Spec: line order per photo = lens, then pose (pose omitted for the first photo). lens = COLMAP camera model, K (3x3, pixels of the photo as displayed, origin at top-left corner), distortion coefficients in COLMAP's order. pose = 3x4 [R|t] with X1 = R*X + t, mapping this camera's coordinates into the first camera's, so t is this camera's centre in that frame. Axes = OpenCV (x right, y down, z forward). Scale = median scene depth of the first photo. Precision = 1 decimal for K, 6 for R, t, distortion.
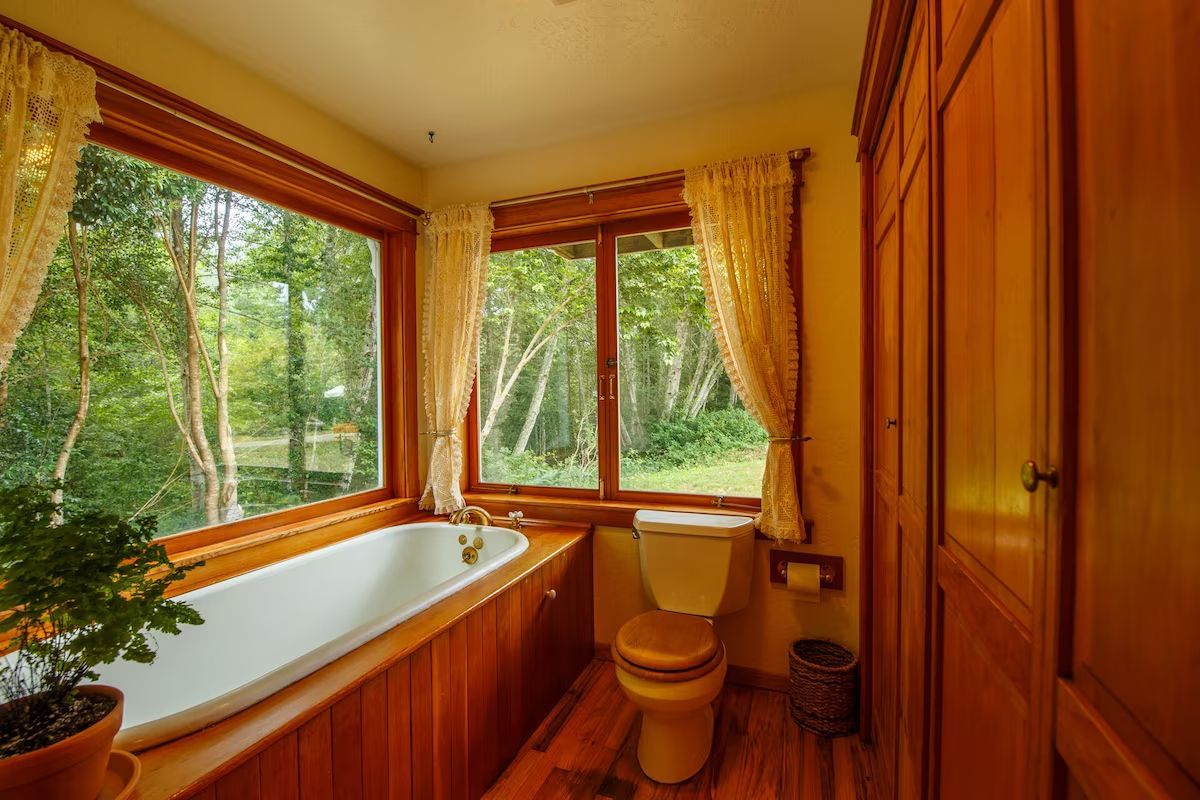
lens RADIAL K [[526.0, 0, 600.6], [0, 526.0, 398.6], [0, 0, 1]] dist [-0.001332, -0.009613]
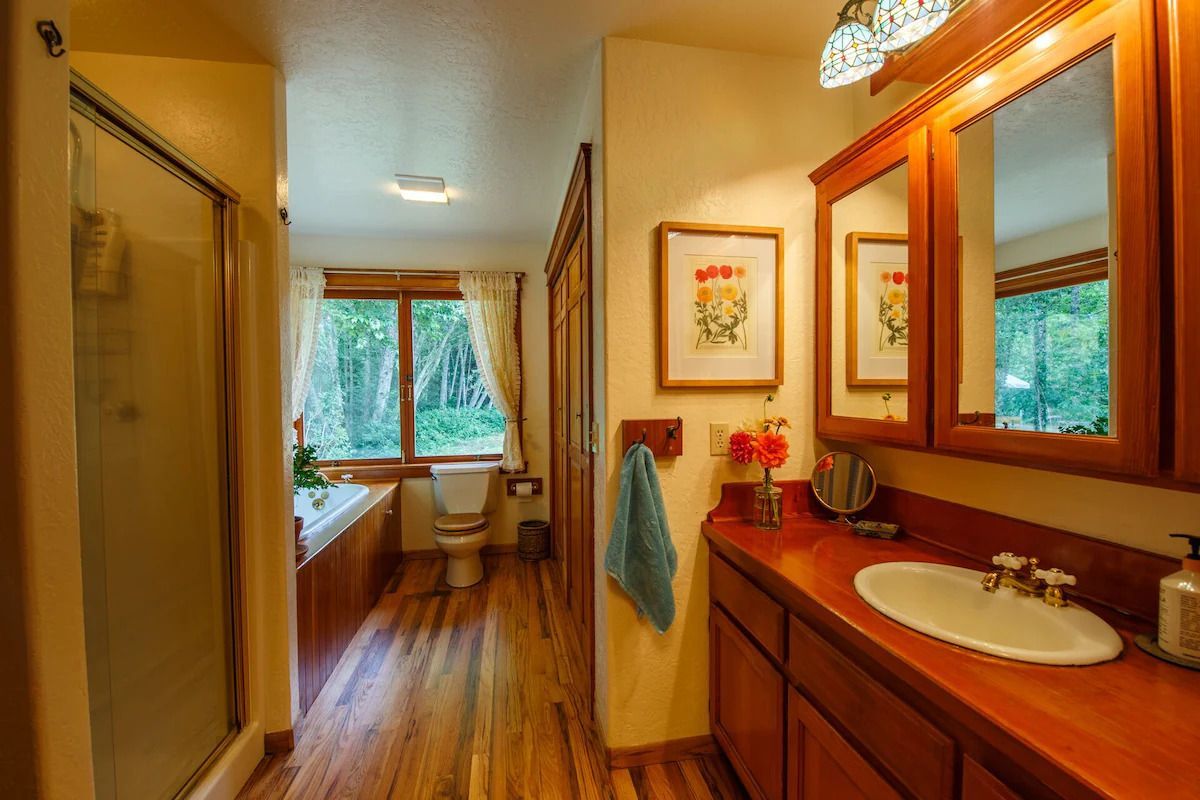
lens RADIAL K [[526.0, 0, 600.6], [0, 526.0, 398.6], [0, 0, 1]] dist [-0.001332, -0.009613]
pose [[0.854425, -0.009493, 0.519487, -0.386071], [0.008707, 0.999954, 0.003952, -0.007280], [-0.519501, 0.001146, 0.854469, -0.828467]]
